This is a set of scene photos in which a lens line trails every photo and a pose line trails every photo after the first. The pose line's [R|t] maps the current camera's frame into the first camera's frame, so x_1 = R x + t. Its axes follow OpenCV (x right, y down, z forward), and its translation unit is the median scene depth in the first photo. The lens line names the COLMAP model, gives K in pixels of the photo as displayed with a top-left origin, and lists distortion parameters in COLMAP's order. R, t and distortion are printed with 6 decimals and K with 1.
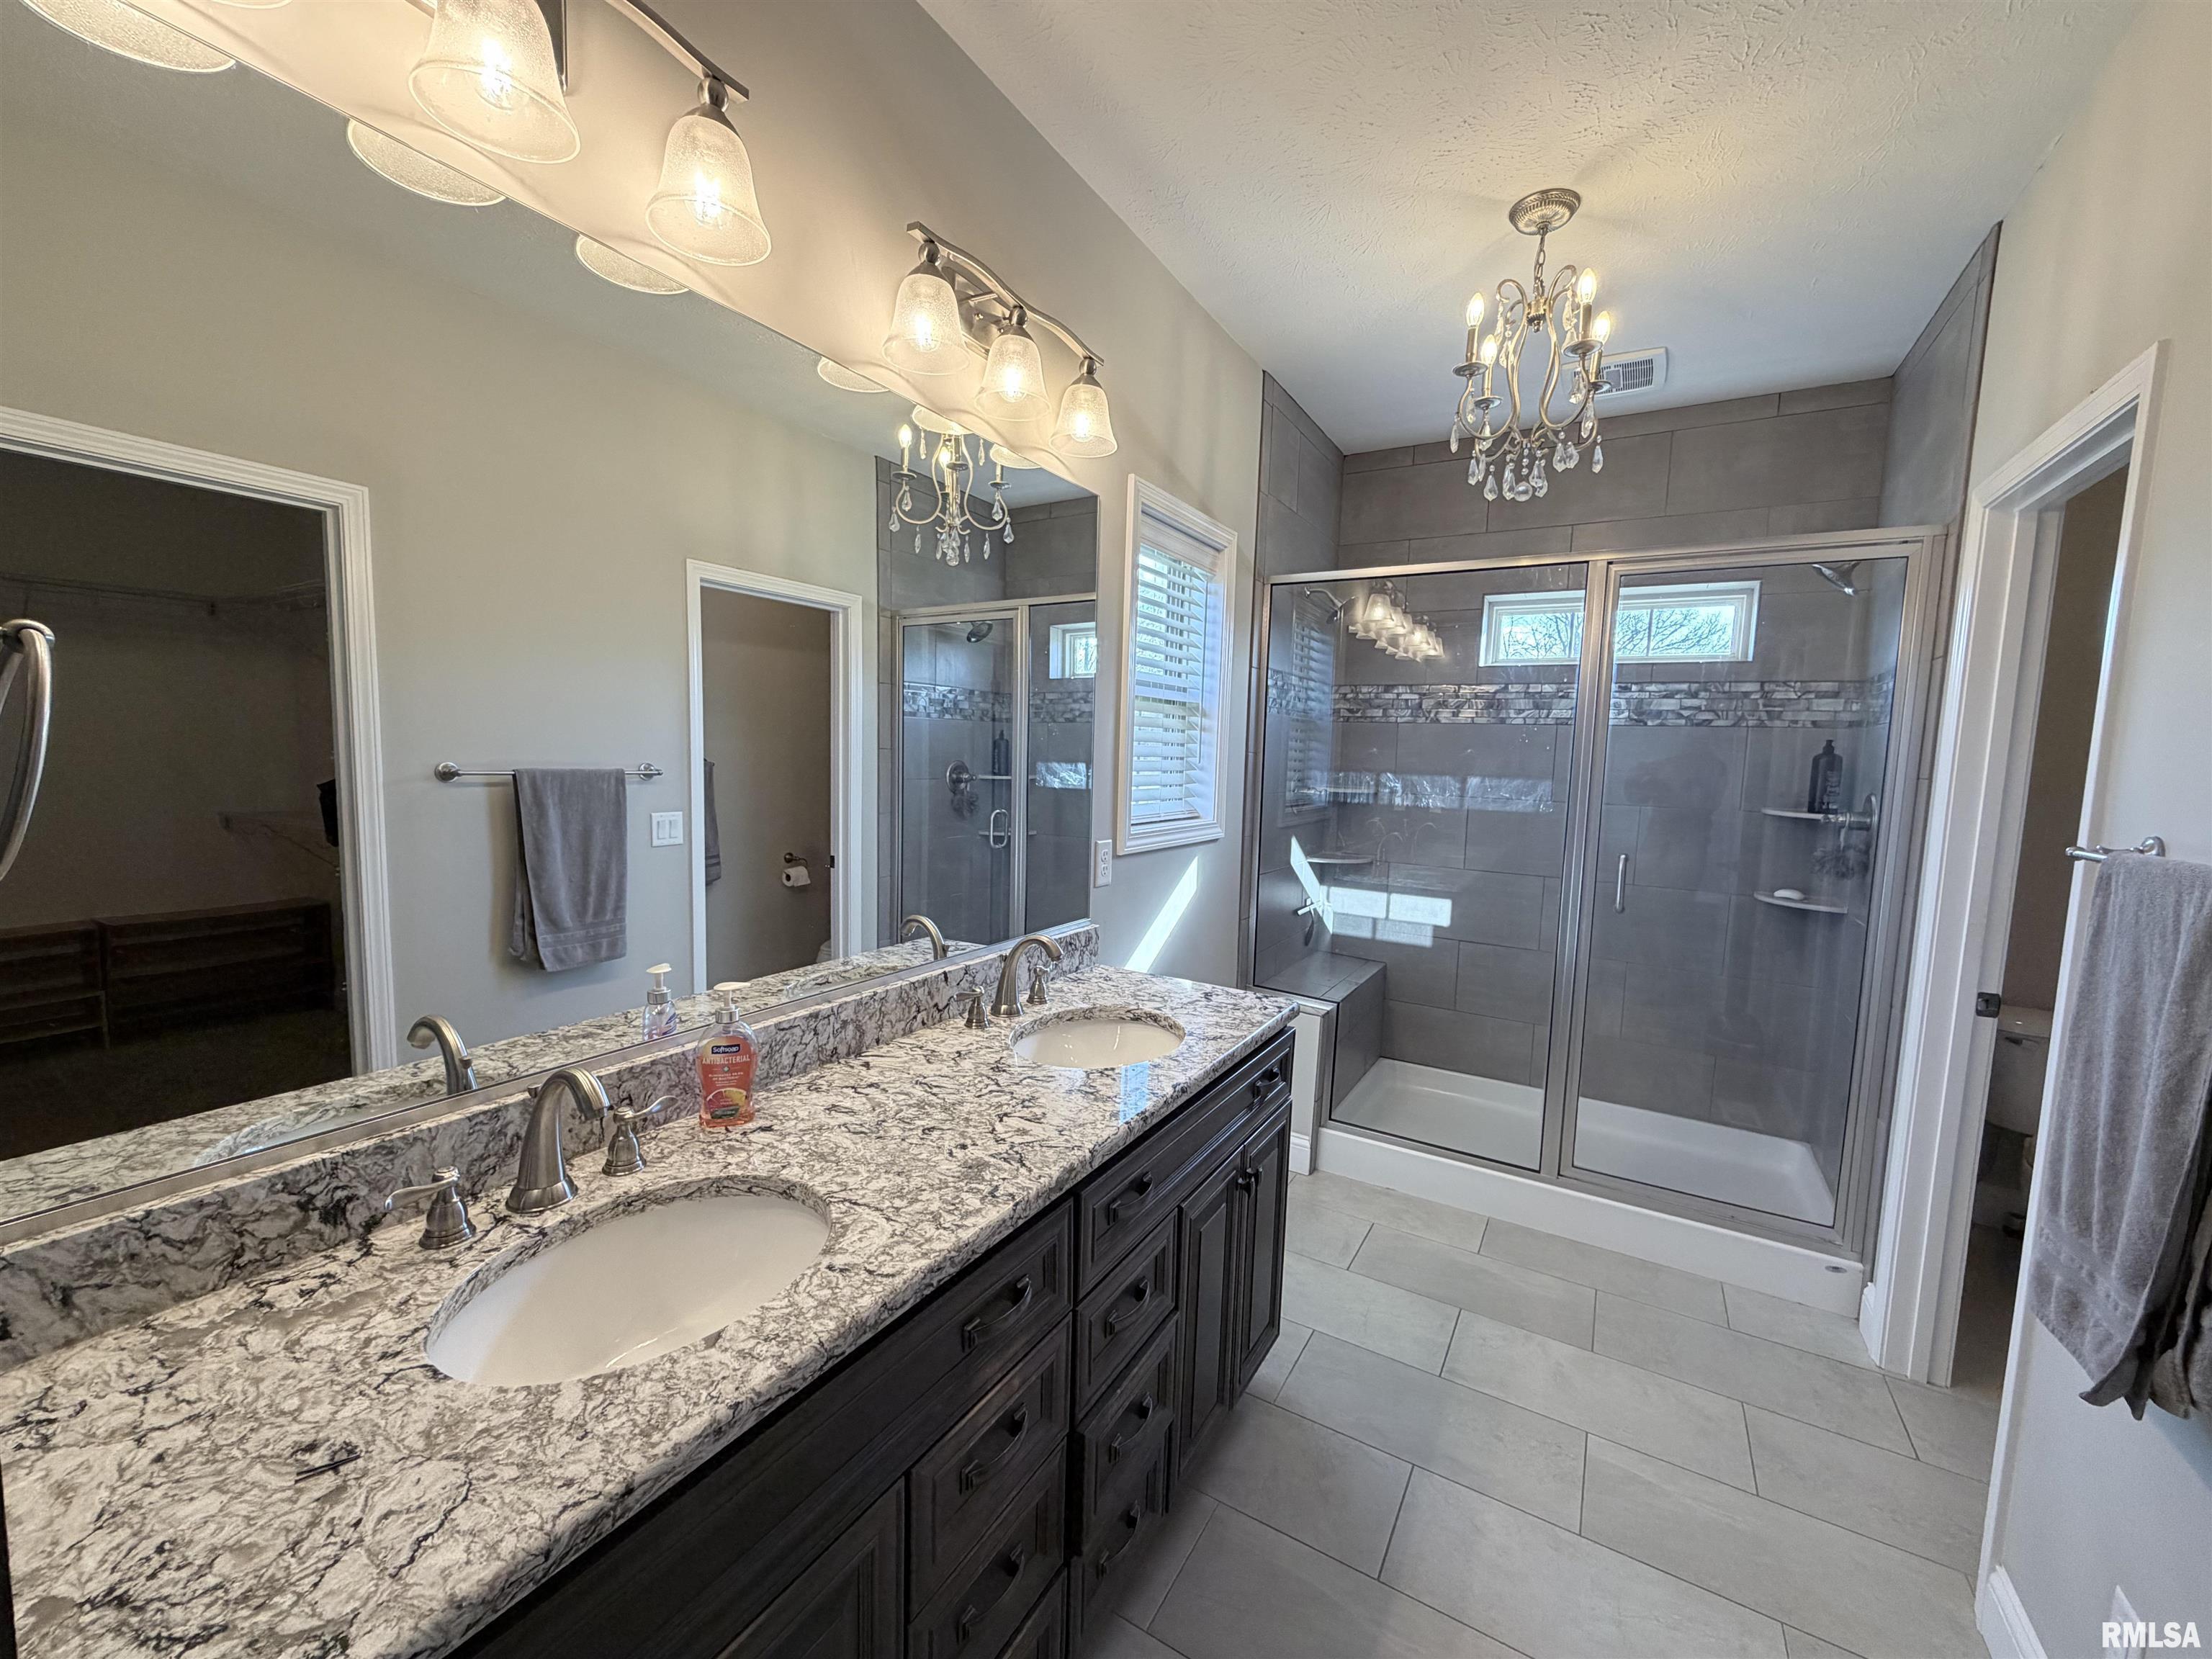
lens RADIAL K [[880.3, 0, 1106.9], [0, 880.3, 828.4], [0, 0, 1]] dist [-0.002218, 0.000970]
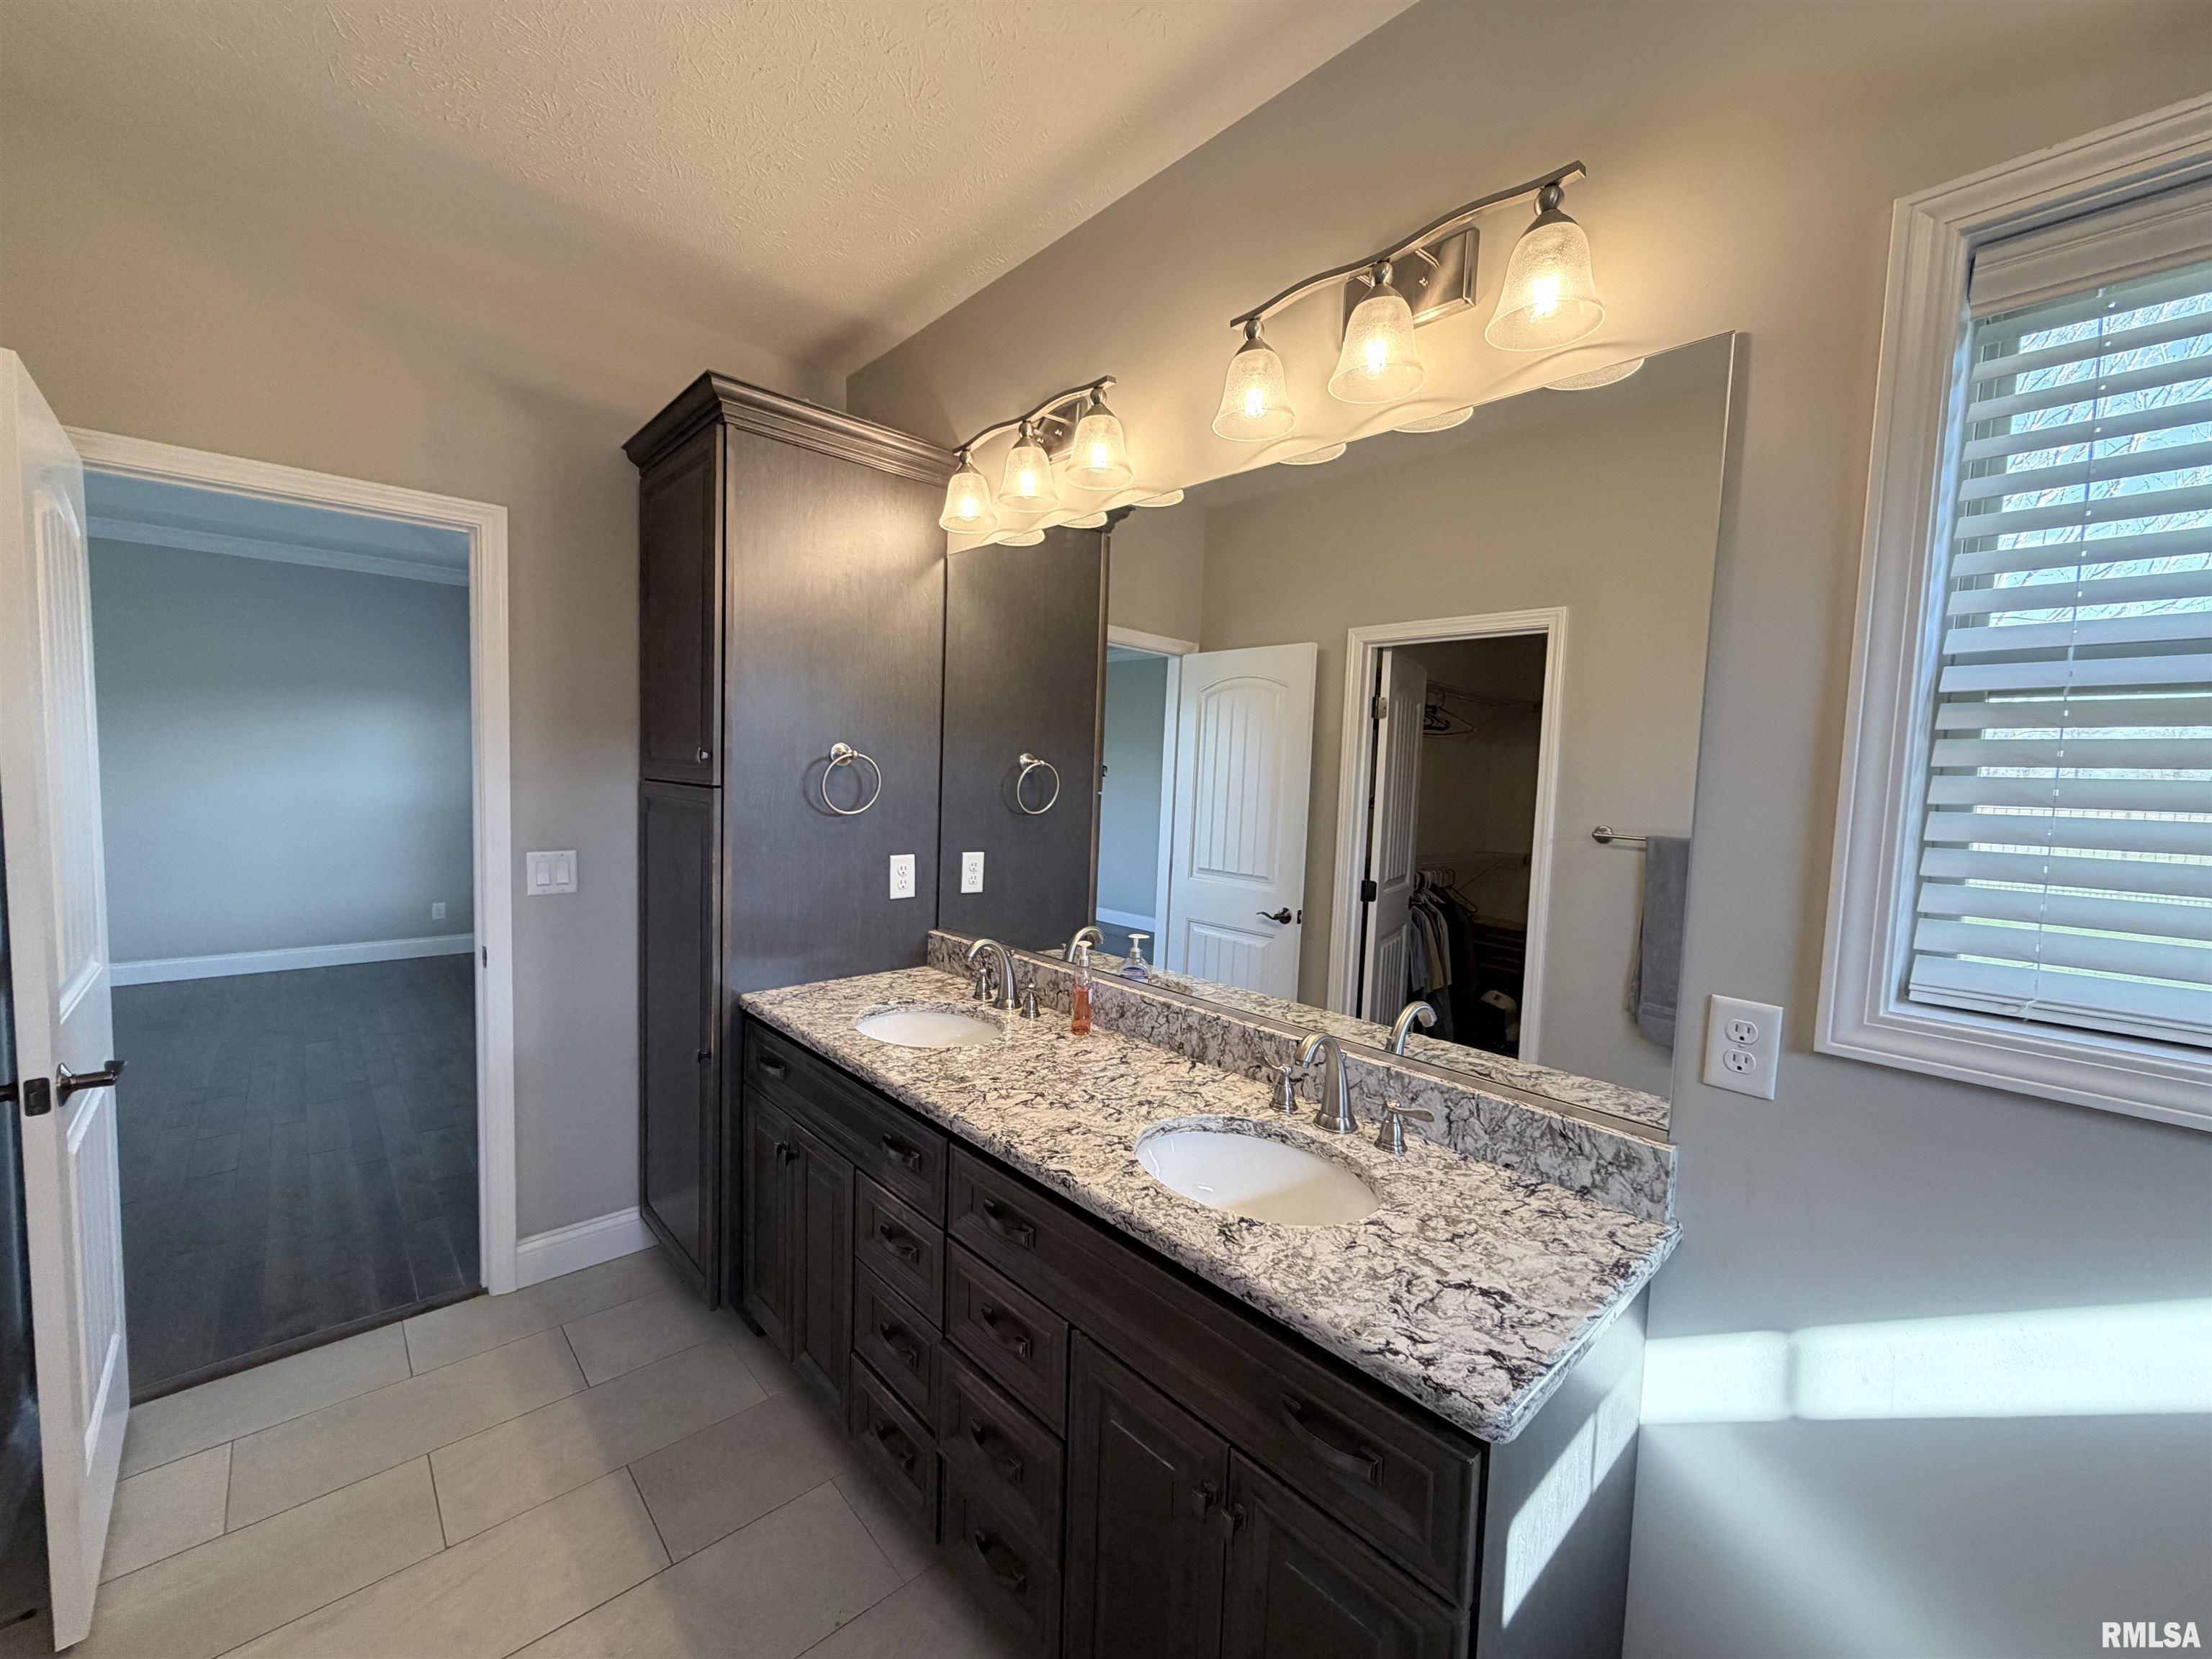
lens RADIAL K [[880.3, 0, 1107.5], [0, 880.3, 835.6], [0, 0, 1]] dist [-0.002218, 0.000970]
pose [[-0.283669, 0.029107, -0.958480, 0.903259], [-0.127173, 0.989568, 0.067688, -0.104677], [0.950452, 0.141093, -0.277009, 1.244419]]
